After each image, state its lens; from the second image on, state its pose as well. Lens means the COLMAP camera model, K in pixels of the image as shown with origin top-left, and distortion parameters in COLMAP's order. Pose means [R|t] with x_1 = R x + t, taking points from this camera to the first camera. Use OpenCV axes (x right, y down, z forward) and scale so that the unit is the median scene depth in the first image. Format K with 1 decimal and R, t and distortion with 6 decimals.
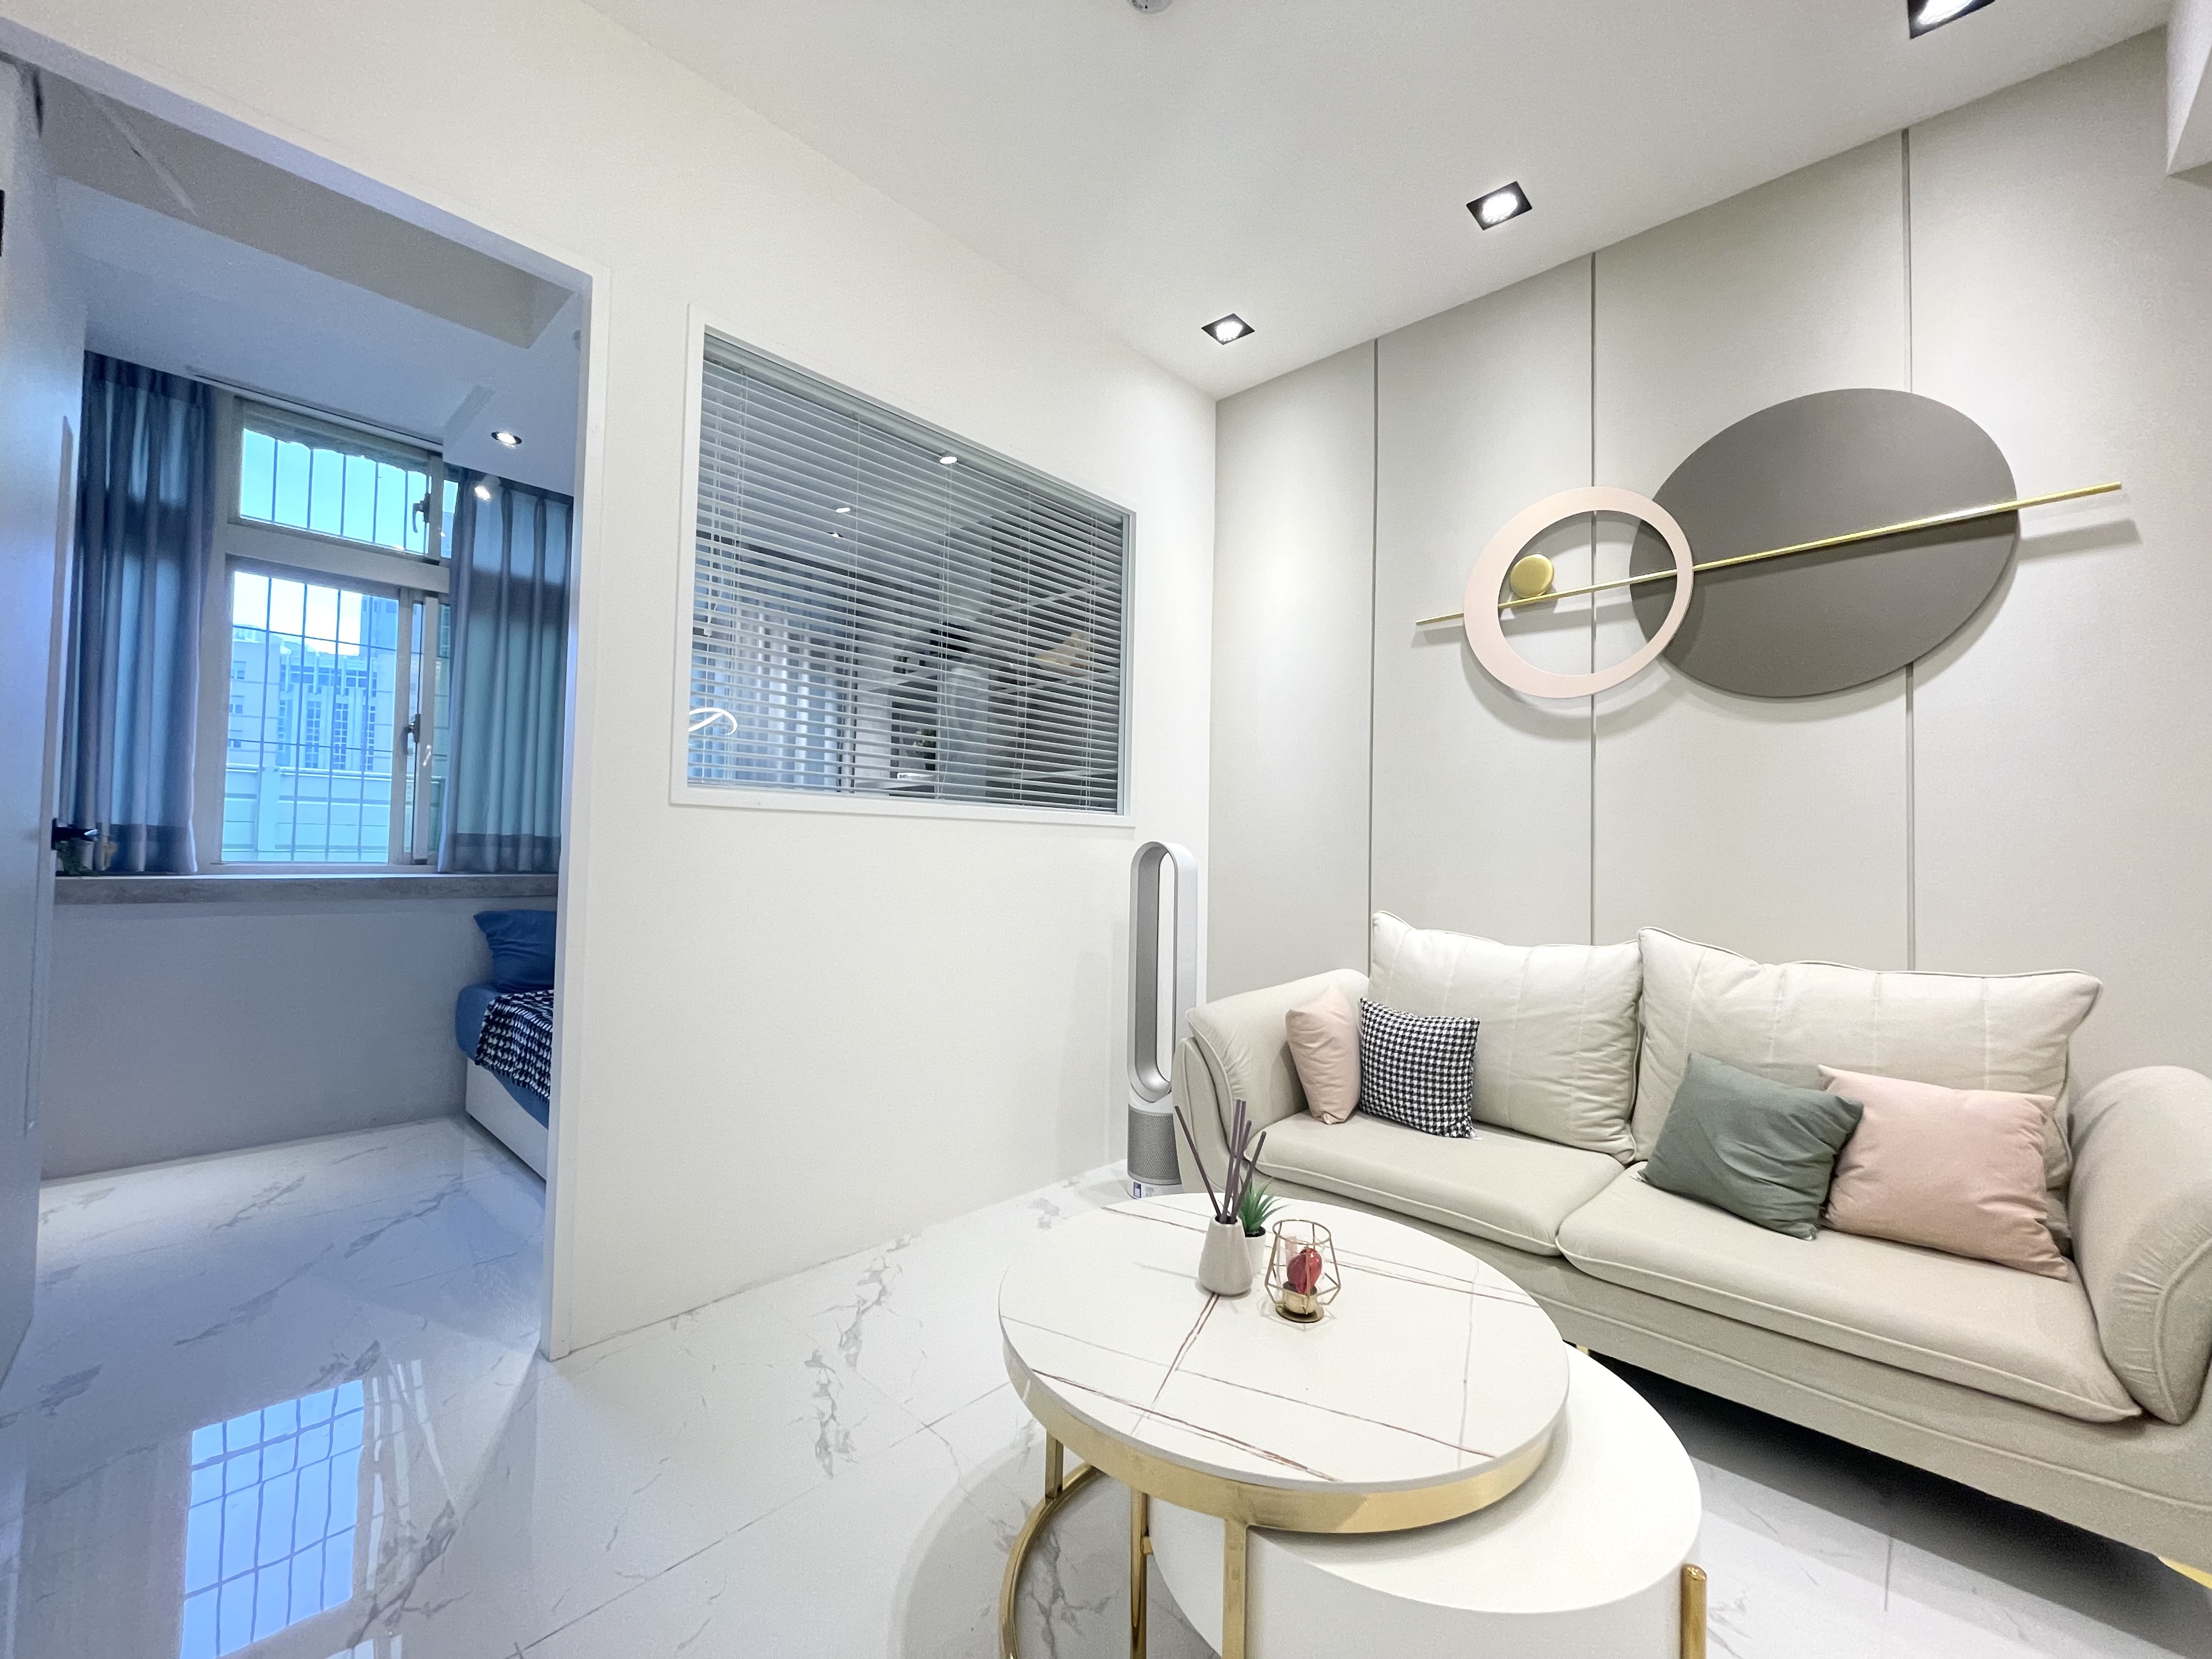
lens RADIAL K [[896.9, 0, 1093.2], [0, 896.9, 822.2], [0, 0, 1]] dist [-0.000293, -0.000649]
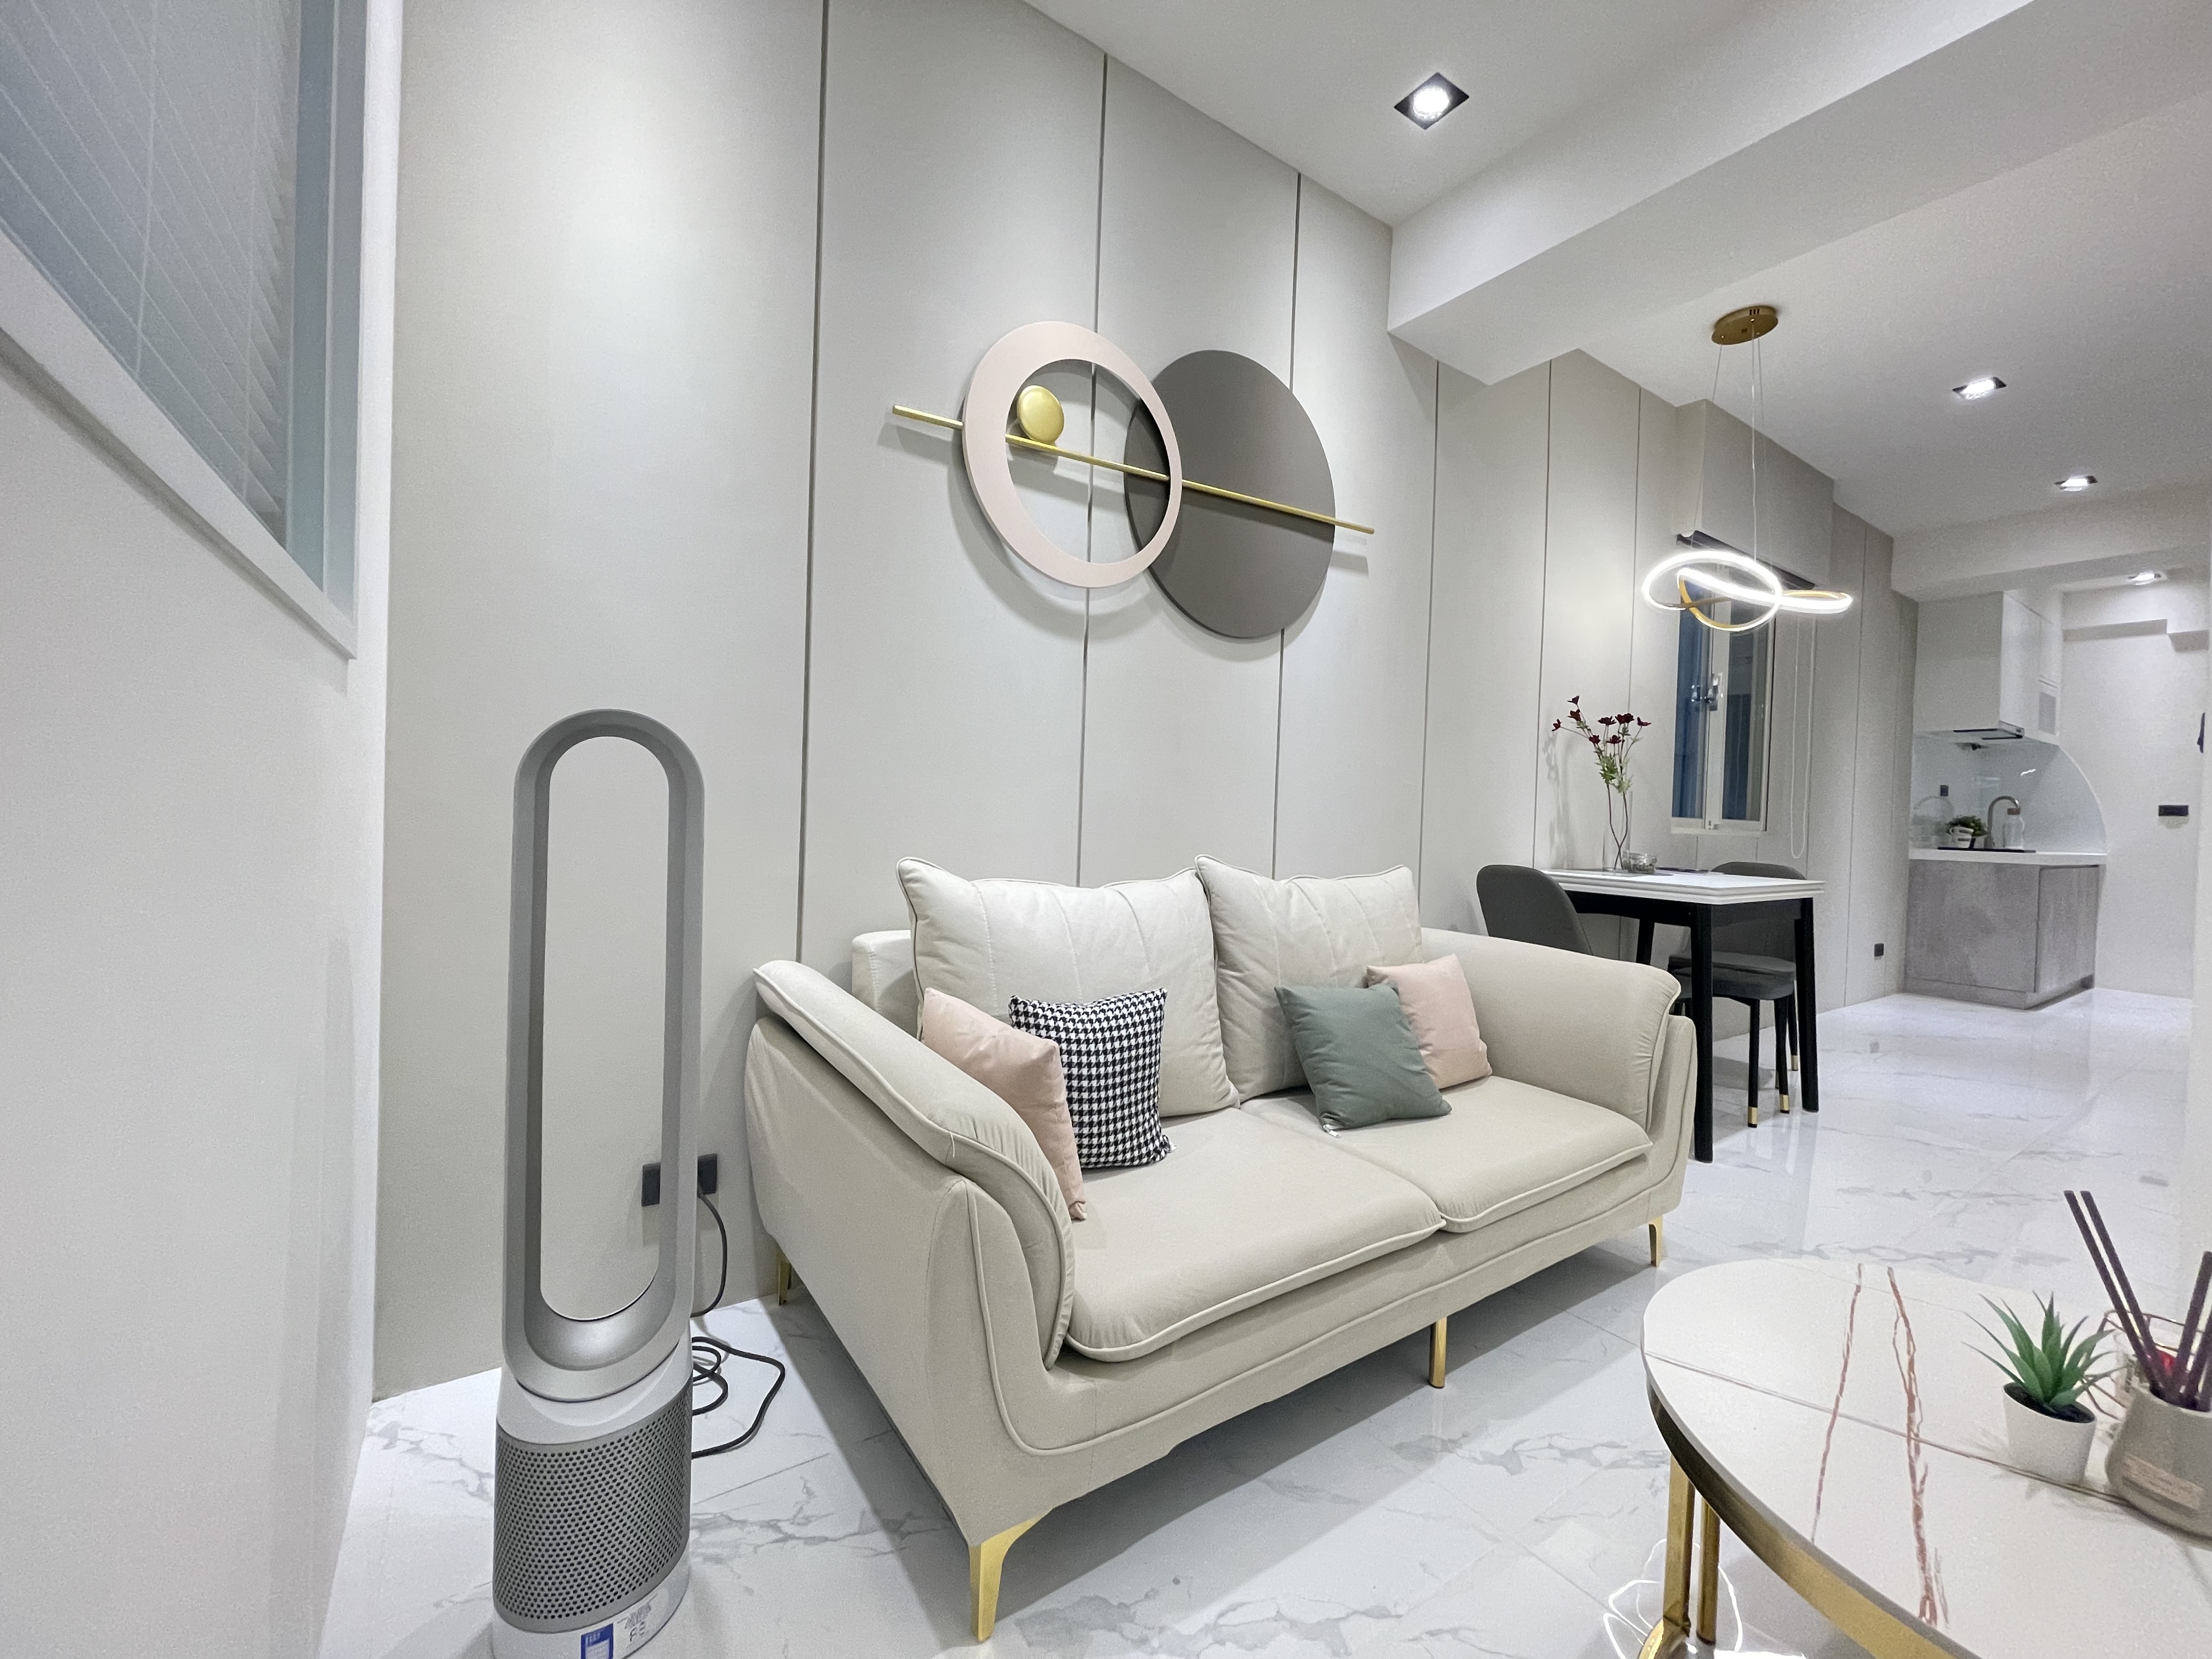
lens RADIAL K [[896.9, 0, 1100.3], [0, 896.9, 824.4], [0, 0, 1]] dist [-0.000293, -0.000649]
pose [[0.214478, -0.023491, 0.976446, -0.295847], [-0.056512, 0.997738, 0.036416, 0.053614], [-0.975093, -0.062991, 0.212665, 0.847389]]
